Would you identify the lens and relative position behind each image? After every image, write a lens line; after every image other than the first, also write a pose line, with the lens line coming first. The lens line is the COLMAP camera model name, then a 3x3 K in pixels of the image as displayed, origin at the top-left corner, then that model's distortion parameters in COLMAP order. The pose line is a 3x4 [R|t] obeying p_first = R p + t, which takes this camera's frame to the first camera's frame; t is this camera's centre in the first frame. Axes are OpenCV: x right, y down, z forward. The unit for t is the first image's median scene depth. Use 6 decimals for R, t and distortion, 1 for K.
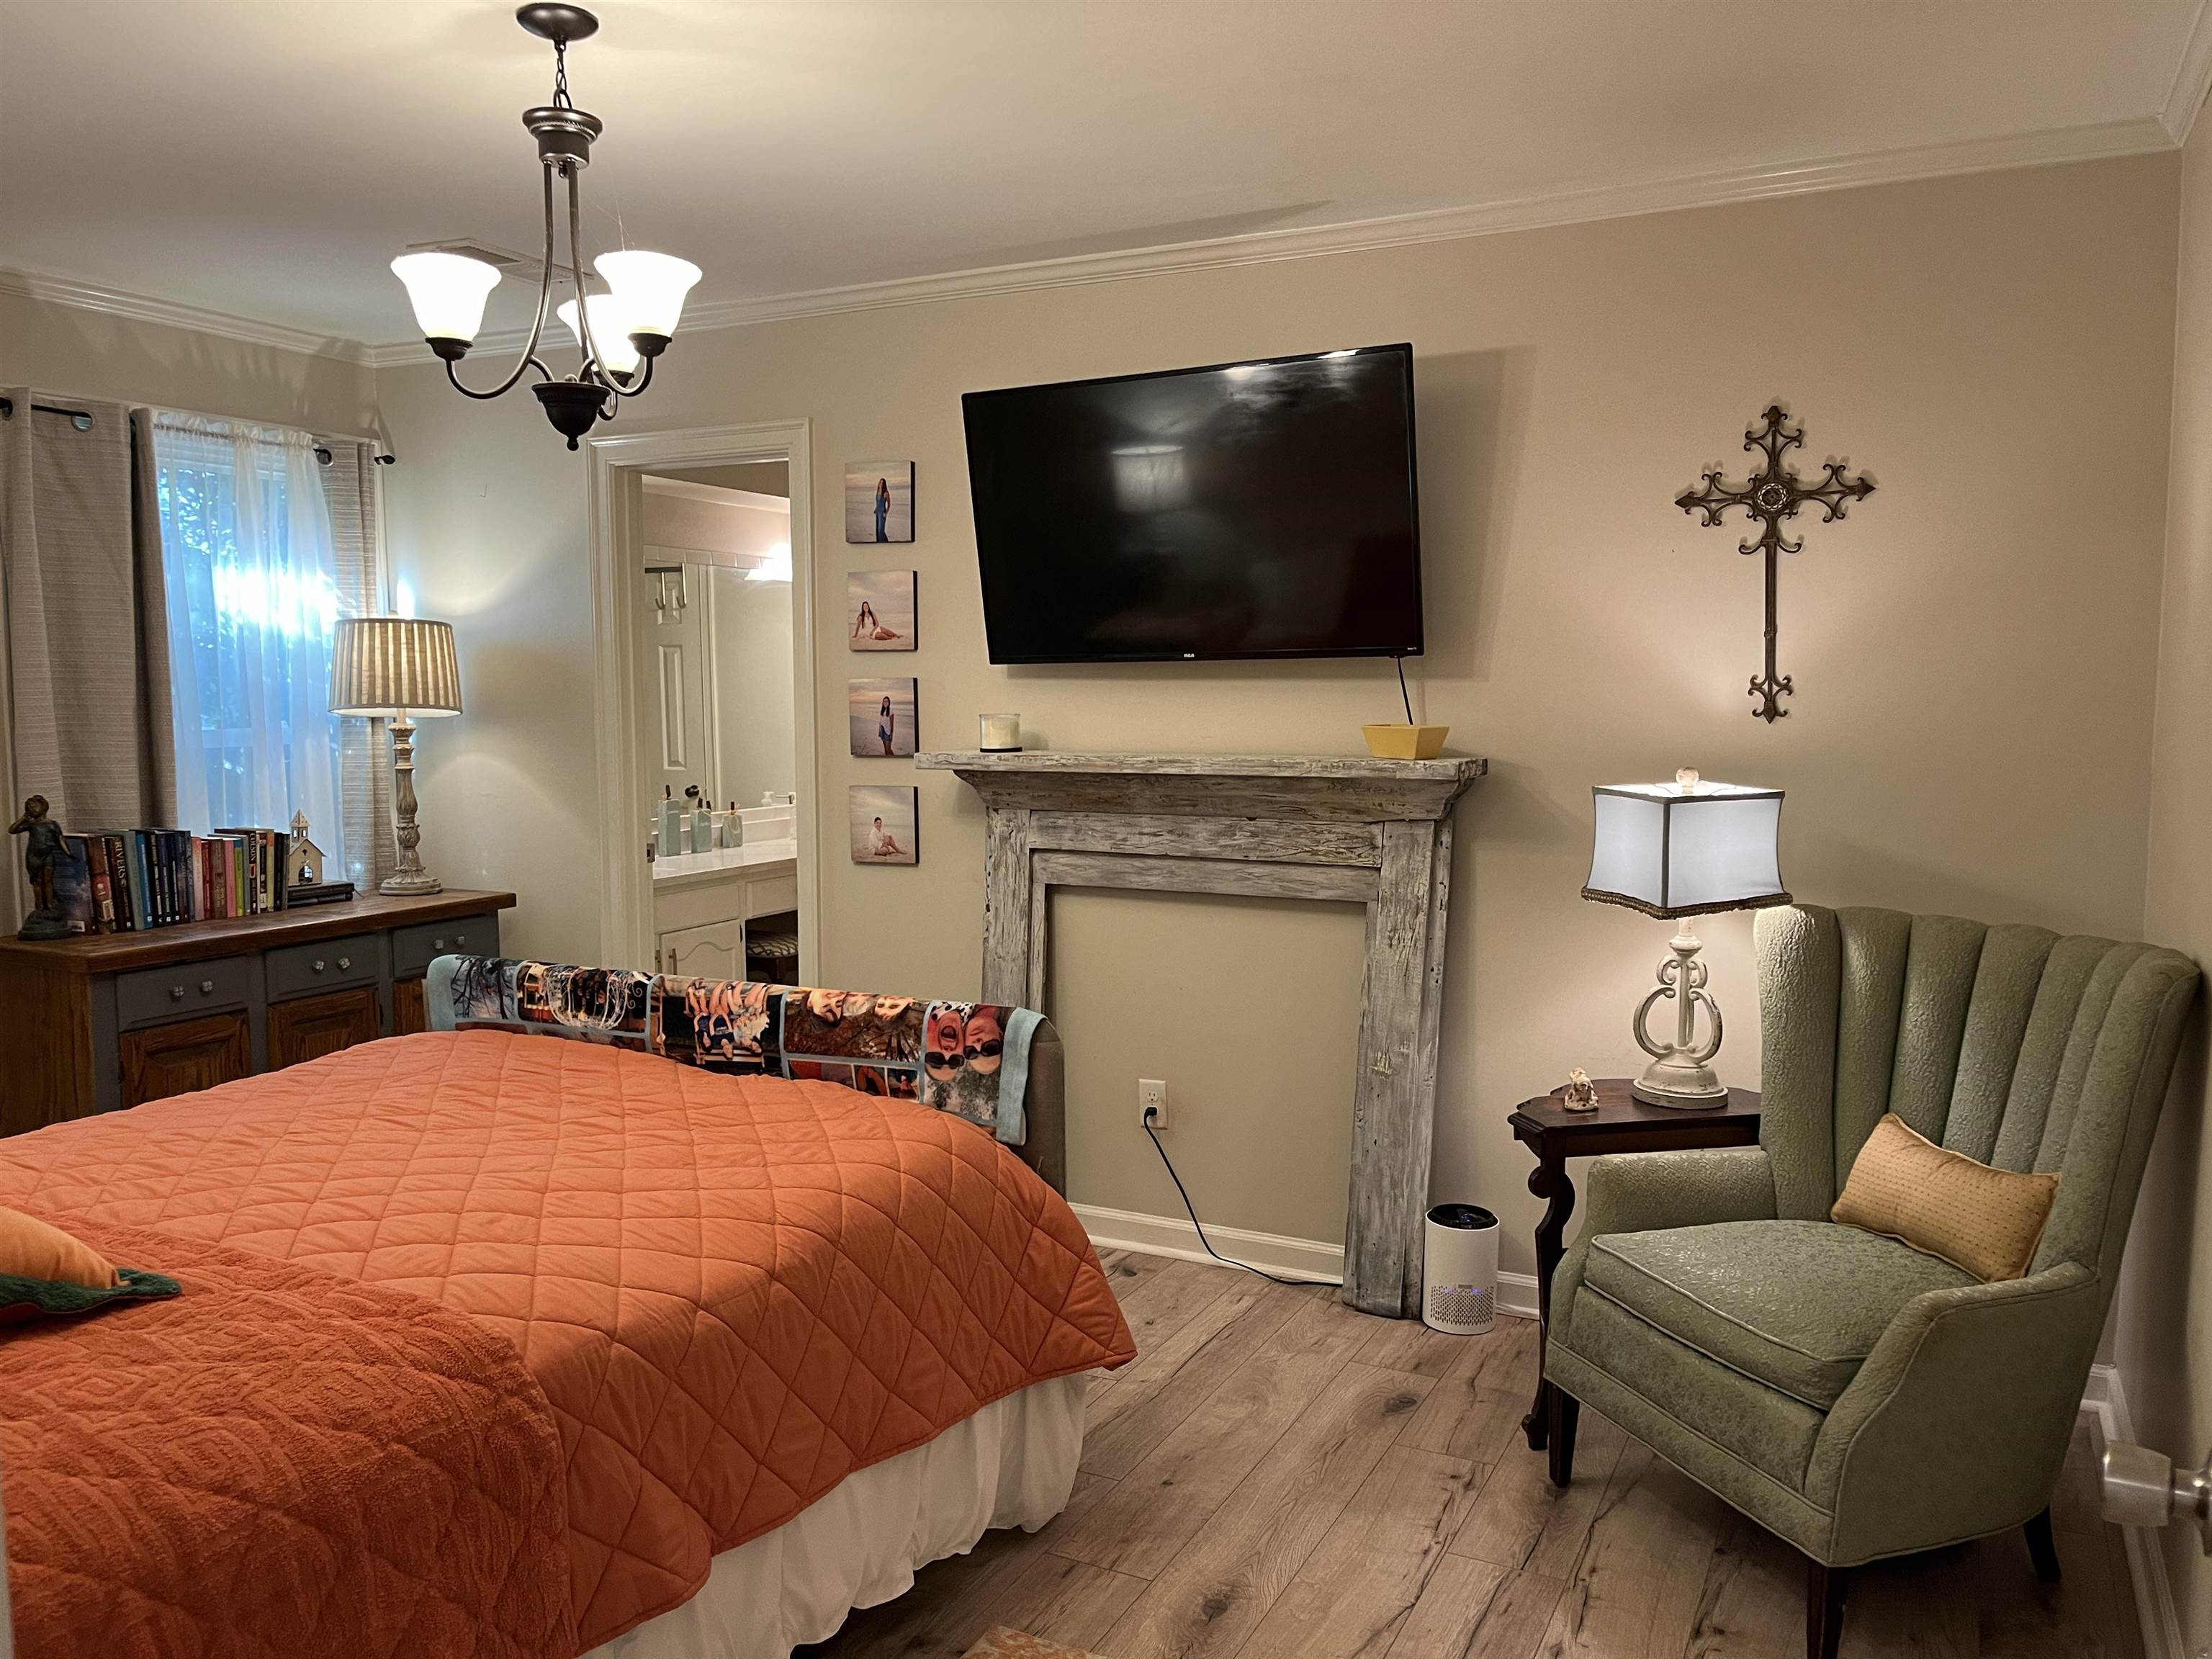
lens RADIAL K [[1669.3, 0, 1105.3], [0, 1669.3, 834.0], [0, 0, 1]] dist [0.045161, -0.064617]
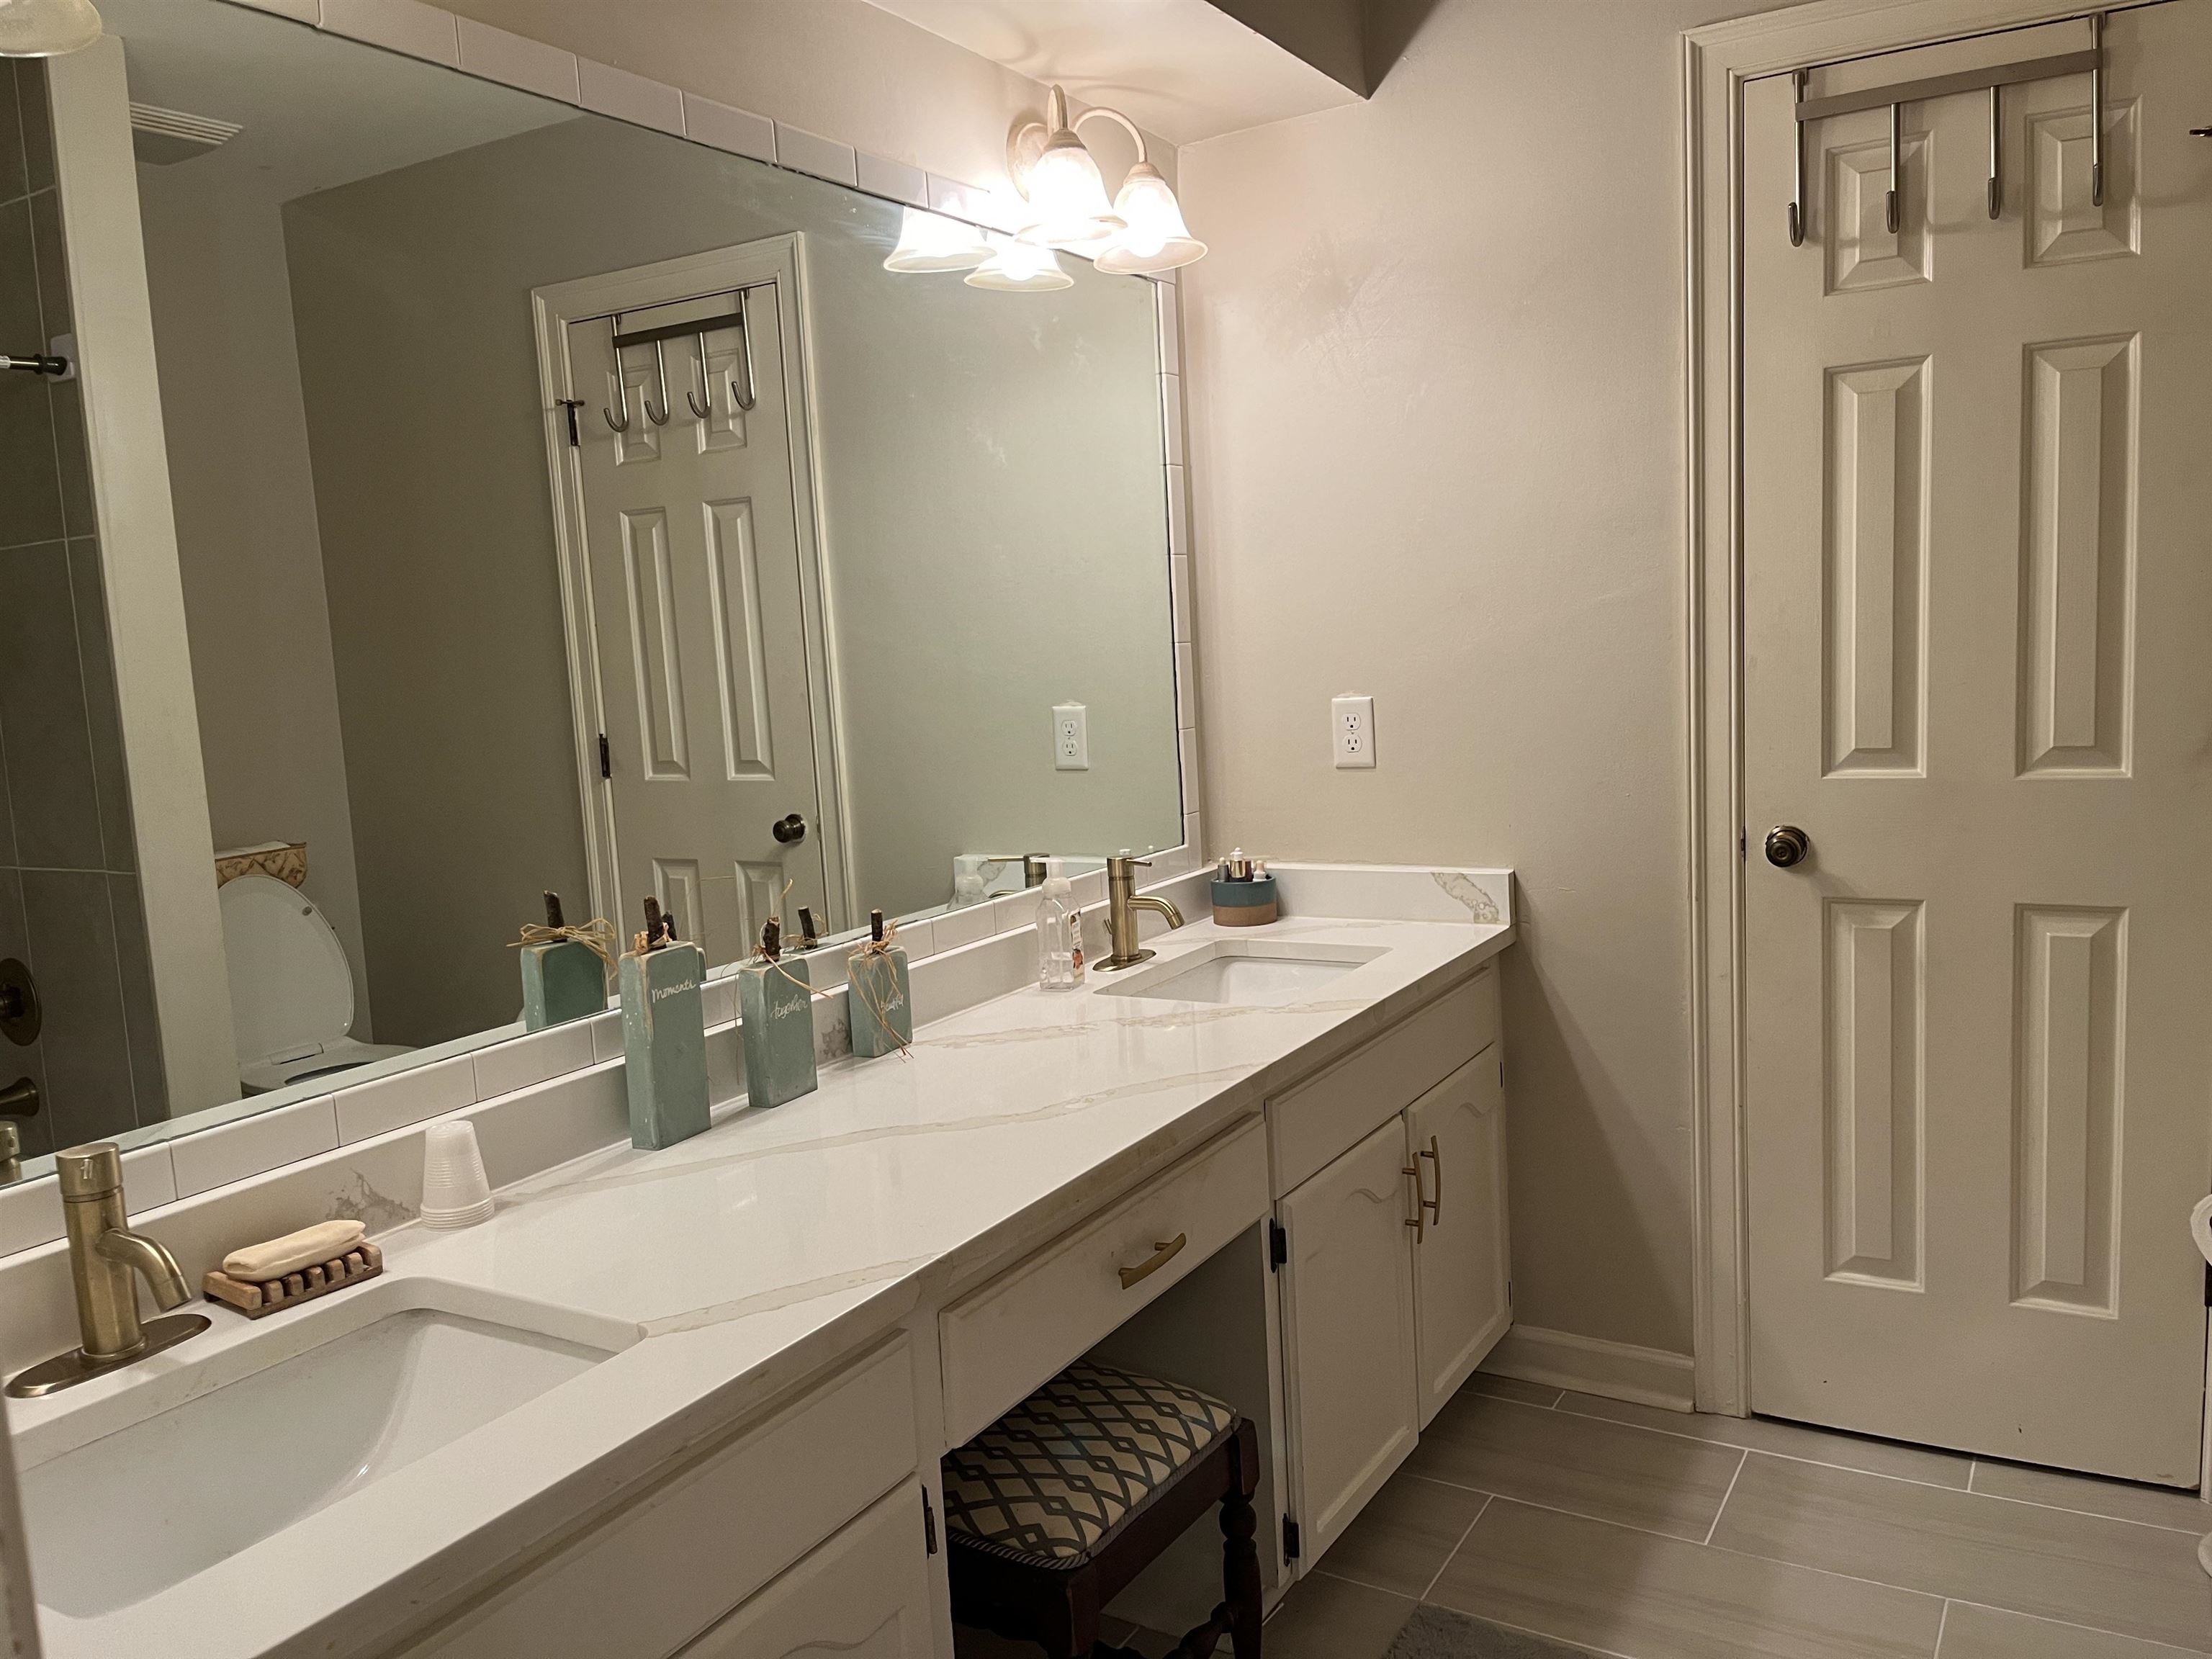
lens RADIAL K [[1669.3, 0, 1108.3], [0, 1669.3, 827.8], [0, 0, 1]] dist [0.045161, -0.064617]
pose [[0.995349, -0.035329, -0.089618, -0.124778], [0.038613, 0.998635, 0.035186, -0.038401], [0.088253, -0.038482, 0.995354, 0.573721]]
